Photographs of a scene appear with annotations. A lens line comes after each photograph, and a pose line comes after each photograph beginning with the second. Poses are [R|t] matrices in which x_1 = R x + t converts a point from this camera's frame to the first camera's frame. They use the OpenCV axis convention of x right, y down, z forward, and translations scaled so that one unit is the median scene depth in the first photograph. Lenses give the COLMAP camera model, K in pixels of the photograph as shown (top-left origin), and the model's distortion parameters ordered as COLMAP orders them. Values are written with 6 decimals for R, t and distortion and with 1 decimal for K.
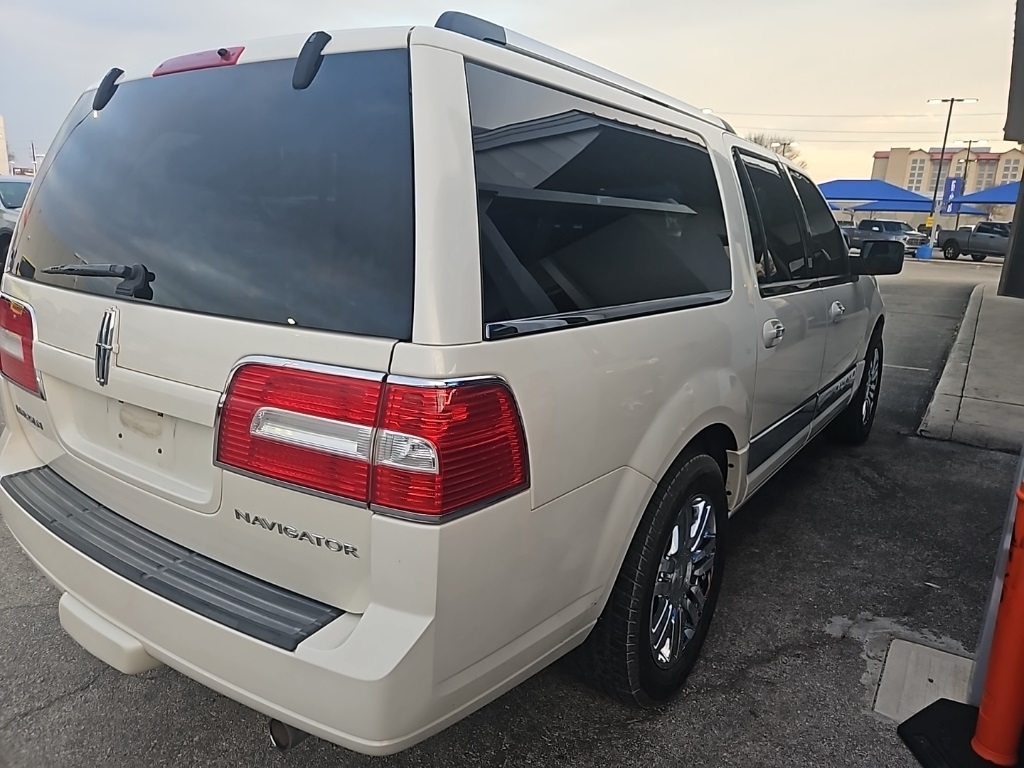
lens RADIAL K [[690.6, 0, 514.8], [0, 690.6, 382.5], [0, 0, 1]] dist [0.077392, -0.088827]
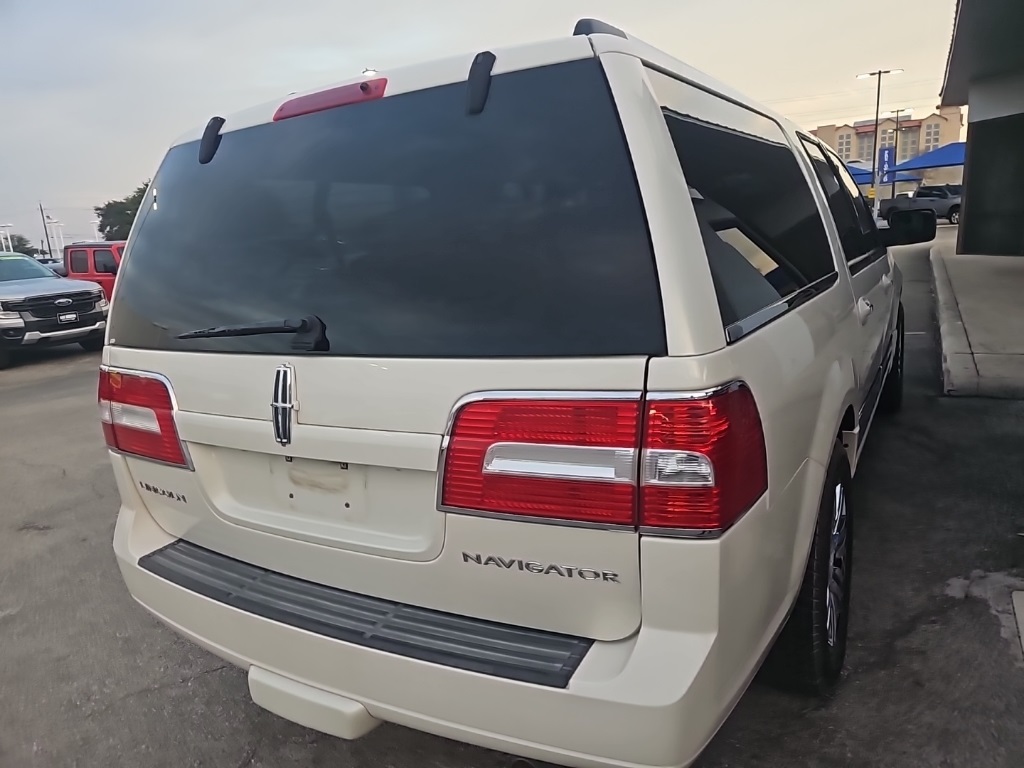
lens RADIAL K [[686.4, 0, 513.8], [0, 686.4, 401.7], [0, 0, 1]] dist [0.079116, -0.093157]
pose [[0.989955, -0.131025, 0.053116, -0.316567], [0.130759, 0.991378, 0.008476, -0.022672], [-0.053768, -0.001445, 0.998552, 0.034213]]
